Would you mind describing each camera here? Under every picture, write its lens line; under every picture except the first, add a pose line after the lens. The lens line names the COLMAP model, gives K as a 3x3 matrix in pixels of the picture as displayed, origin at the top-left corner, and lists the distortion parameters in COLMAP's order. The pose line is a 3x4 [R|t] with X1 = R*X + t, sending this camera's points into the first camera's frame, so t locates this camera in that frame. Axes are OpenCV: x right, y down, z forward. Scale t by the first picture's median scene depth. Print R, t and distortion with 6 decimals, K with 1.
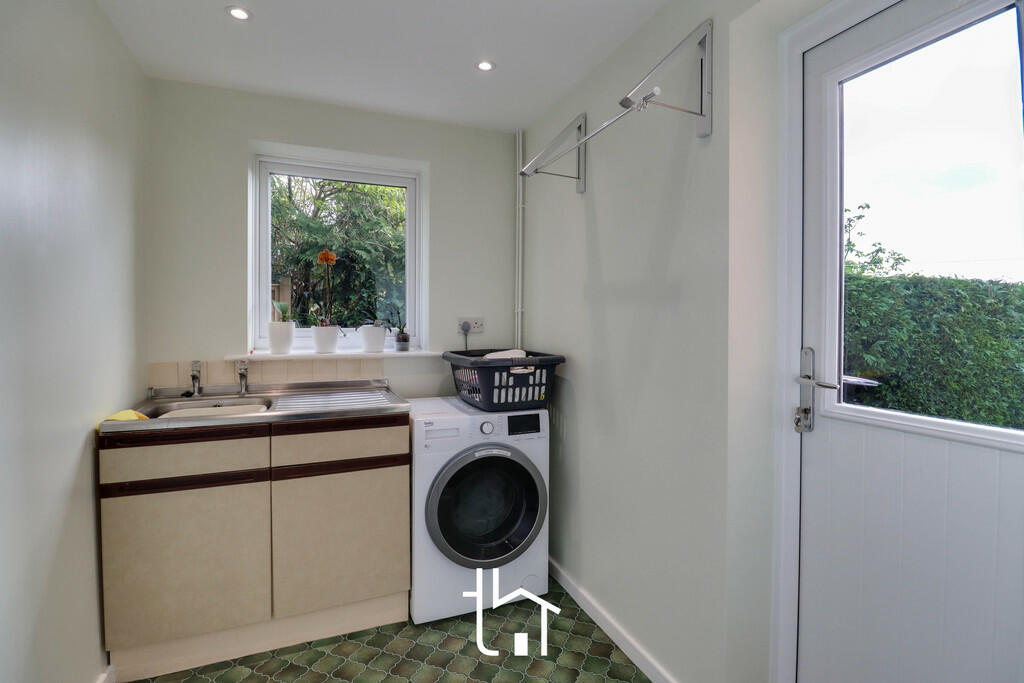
lens RADIAL K [[478.9, 0, 510.7], [0, 478.9, 320.5], [0, 0, 1]] dist [-0.016883, -0.000423]
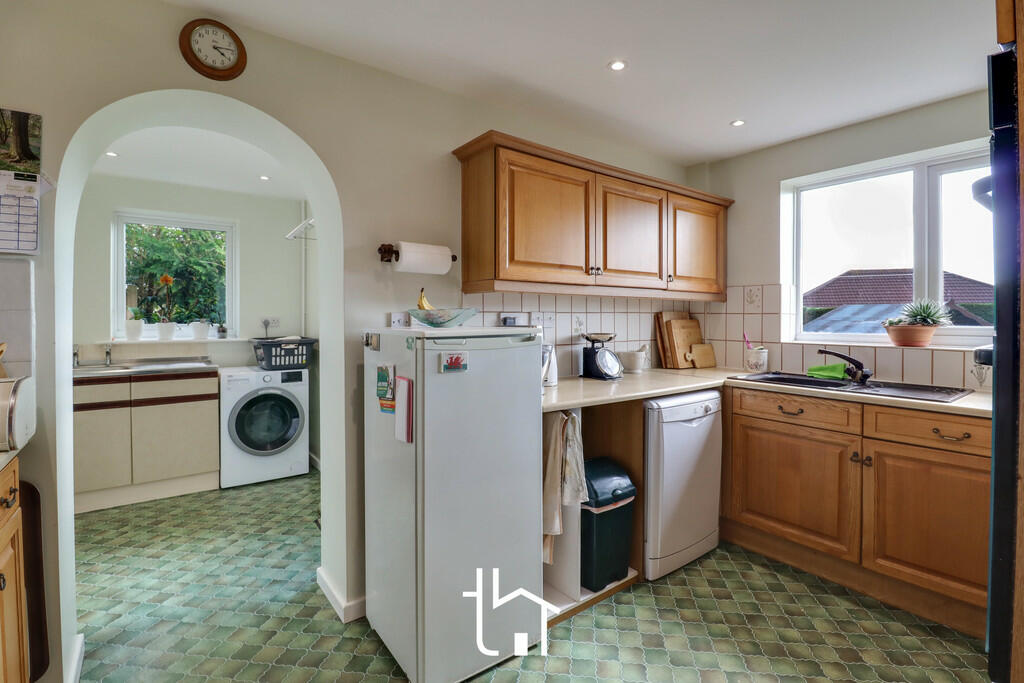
lens RADIAL K [[478.9, 0, 510.7], [0, 478.9, 320.5], [0, 0, 1]] dist [-0.016883, -0.000423]
pose [[0.969216, -0.003935, 0.246179, 0.370553], [0.002932, 0.999986, 0.004443, 0.001012], [-0.246193, -0.003584, 0.969214, -0.896228]]
